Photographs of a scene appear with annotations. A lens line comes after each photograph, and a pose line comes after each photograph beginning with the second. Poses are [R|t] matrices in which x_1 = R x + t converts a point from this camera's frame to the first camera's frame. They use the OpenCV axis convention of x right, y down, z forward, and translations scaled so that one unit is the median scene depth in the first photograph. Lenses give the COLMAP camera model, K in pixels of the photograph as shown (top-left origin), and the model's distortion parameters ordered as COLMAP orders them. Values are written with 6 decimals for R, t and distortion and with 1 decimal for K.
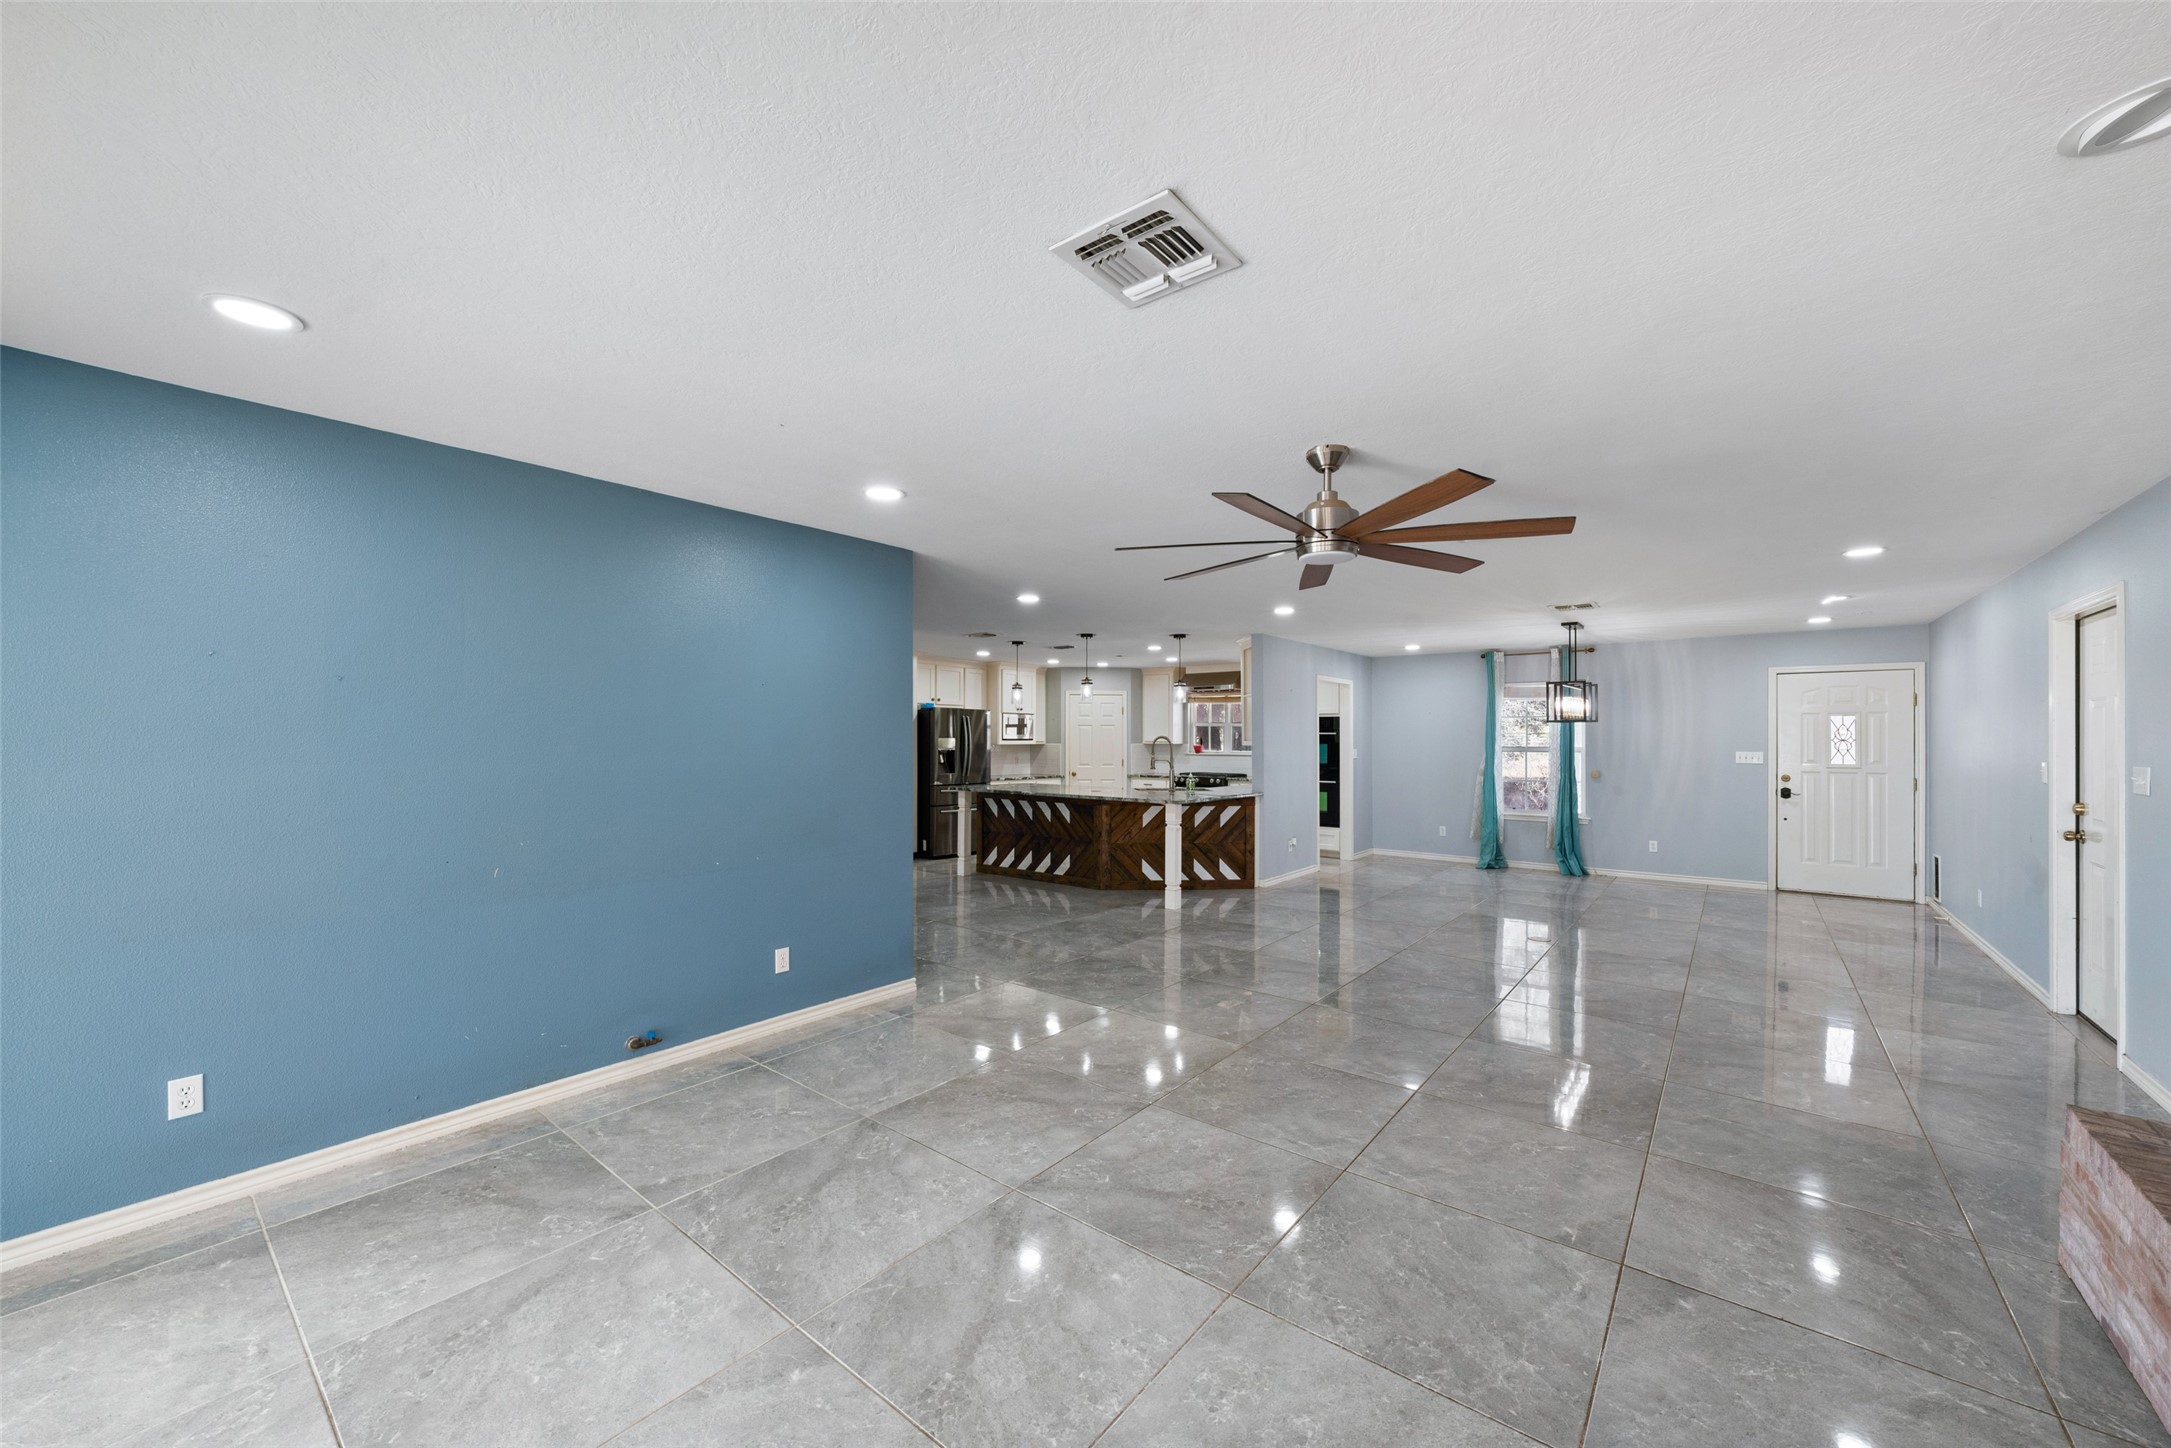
lens RADIAL K [[812.3, 0, 1077.5], [0, 812.3, 736.5], [0, 0, 1]] dist [-0.002506, -0.000394]
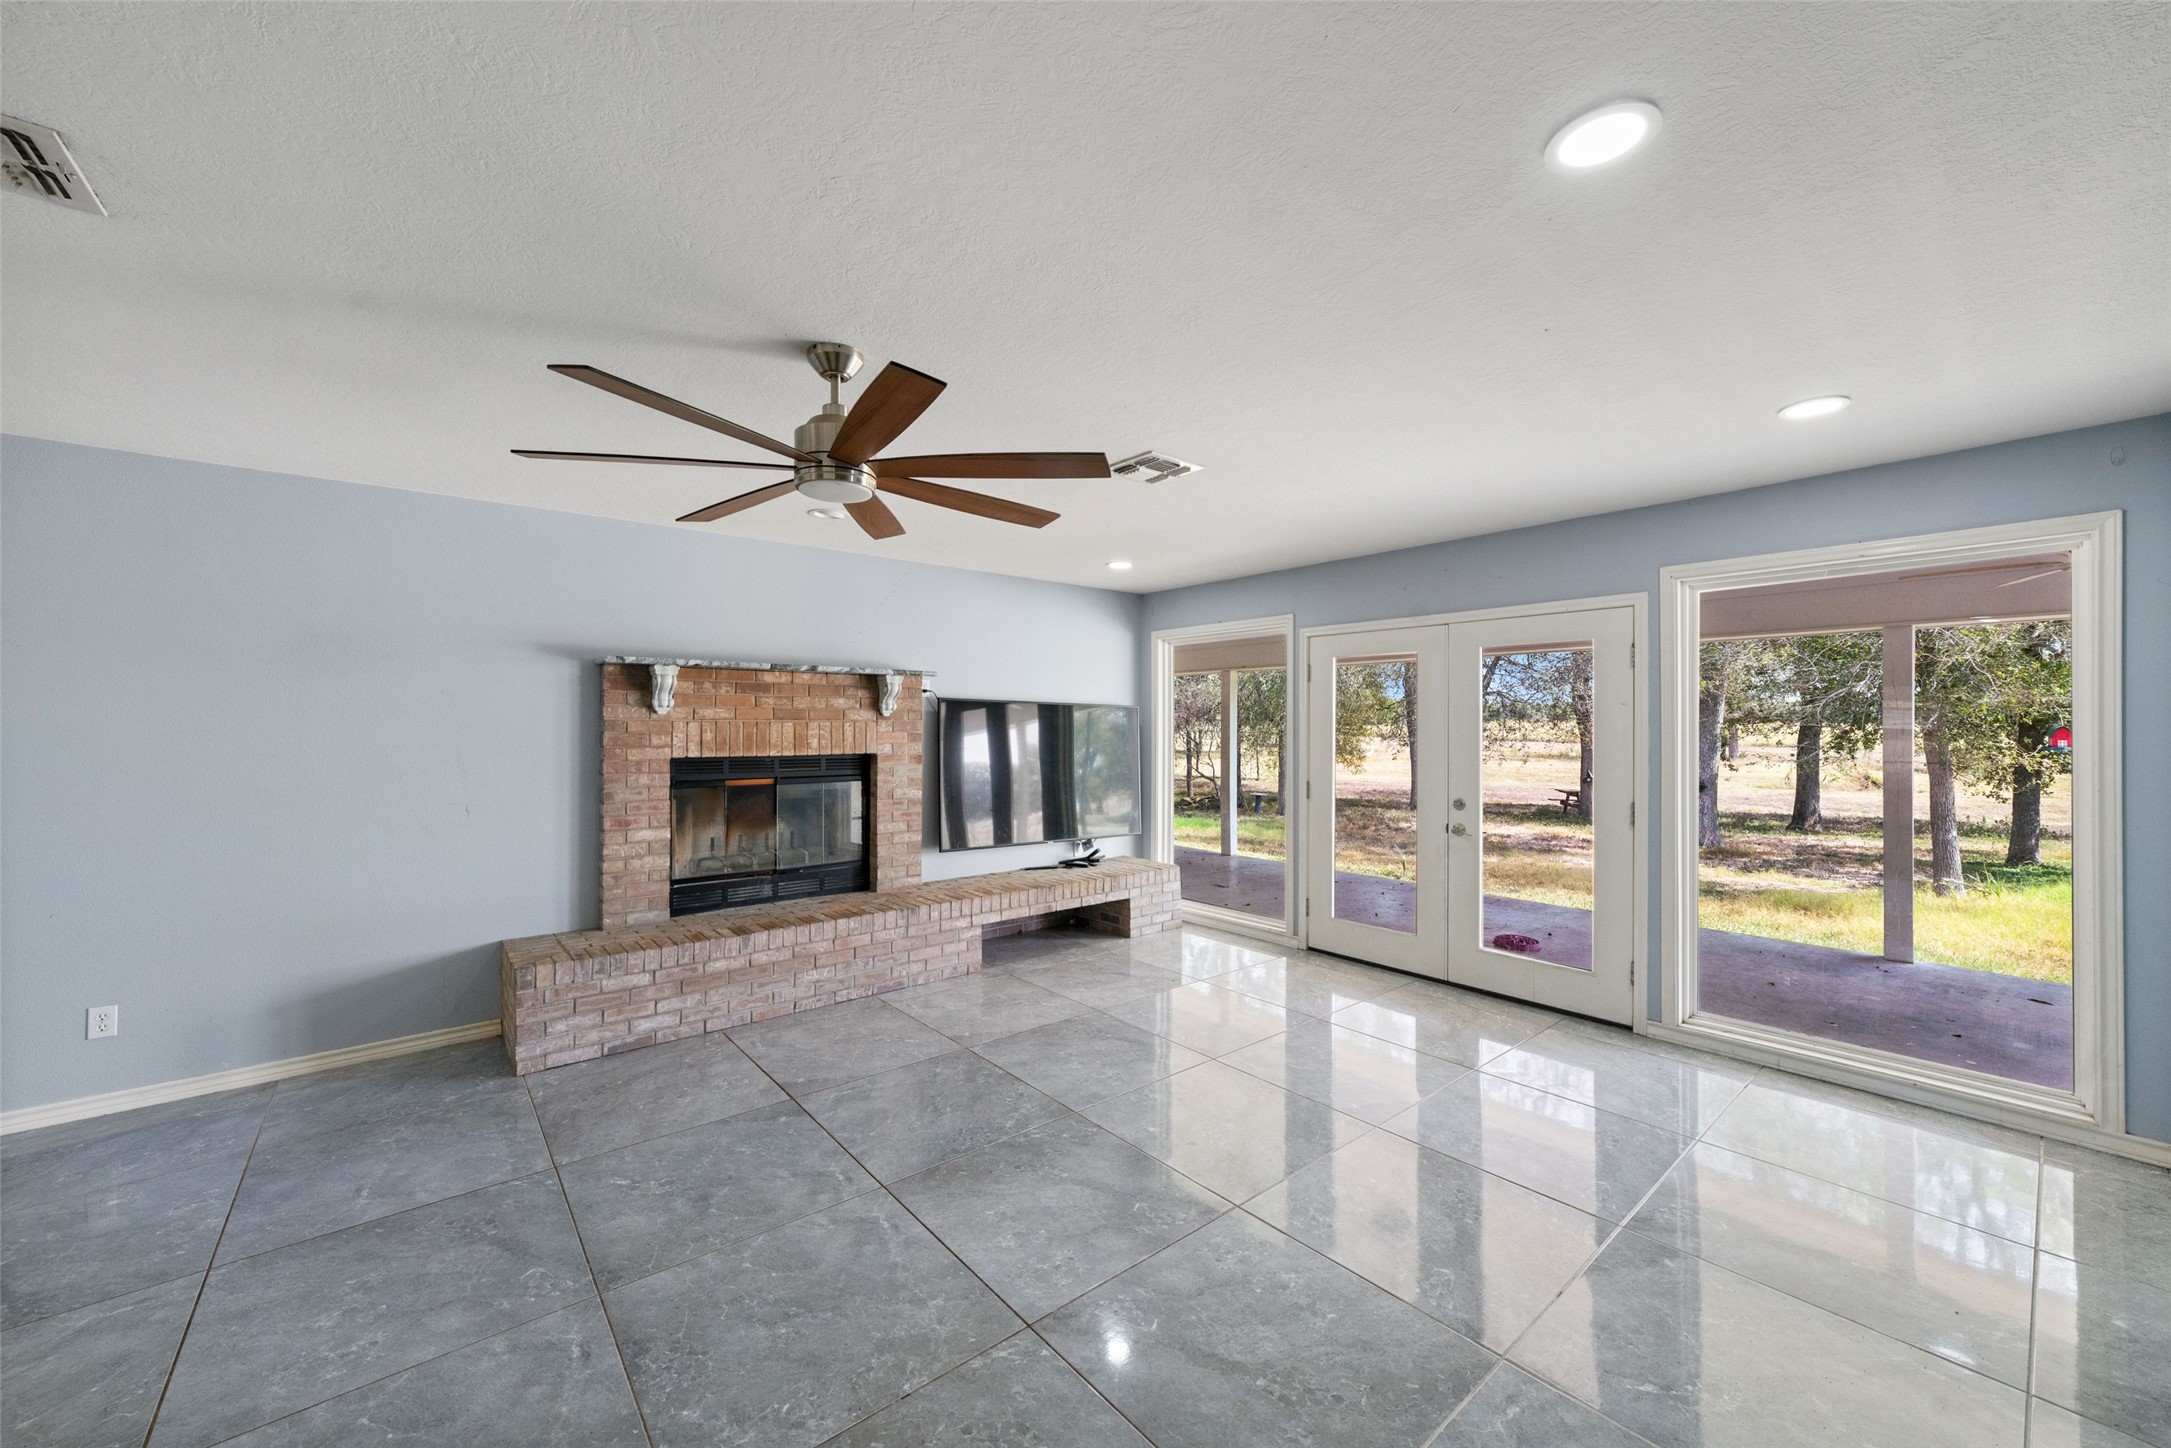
lens RADIAL K [[818.5, 0, 1084.7], [0, 818.5, 716.7], [0, 0, 1]] dist [-0.000633, 0.000117]
pose [[-0.982121, -0.001315, 0.188246, -0.027000], [-0.003888, 0.999904, -0.013299, 0.000737], [-0.188210, -0.013793, -0.982032, 0.652261]]
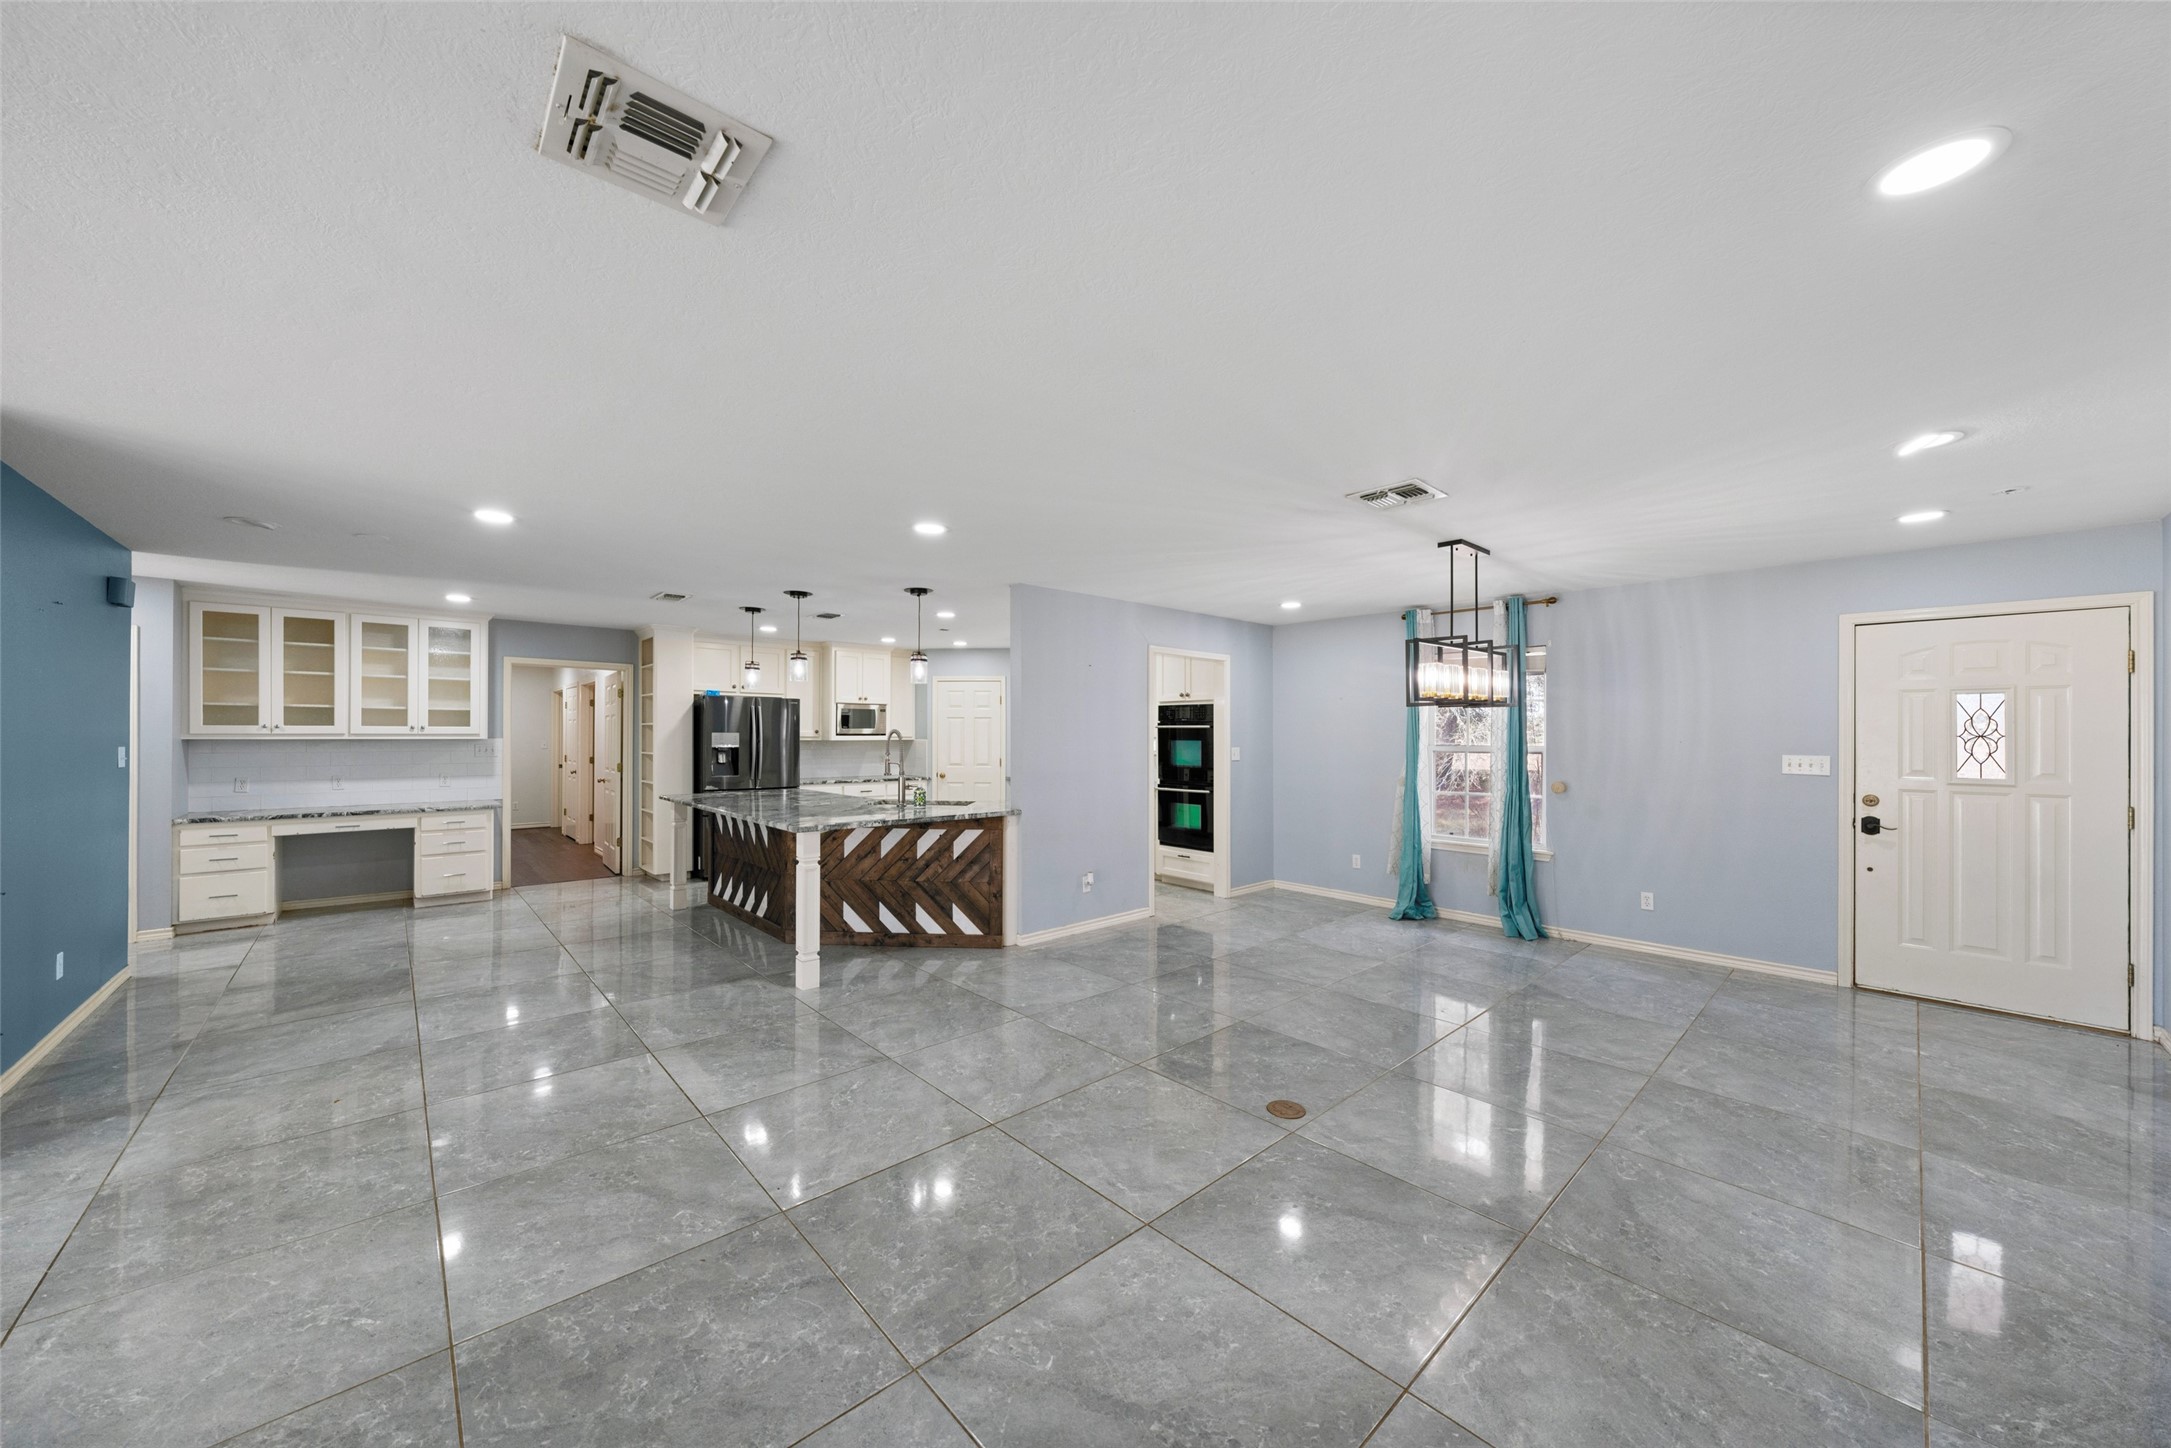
lens RADIAL K [[763.6, 0, 1080.5], [0, 763.6, 732.6], [0, 0, 1]] dist [-0.002237, 0.000518]
pose [[0.989341, 0.000045, -0.145615, 0.380869], [0.000148, 0.999999, 0.001316, 0.001076], [0.145615, -0.001324, 0.989340, 0.362427]]
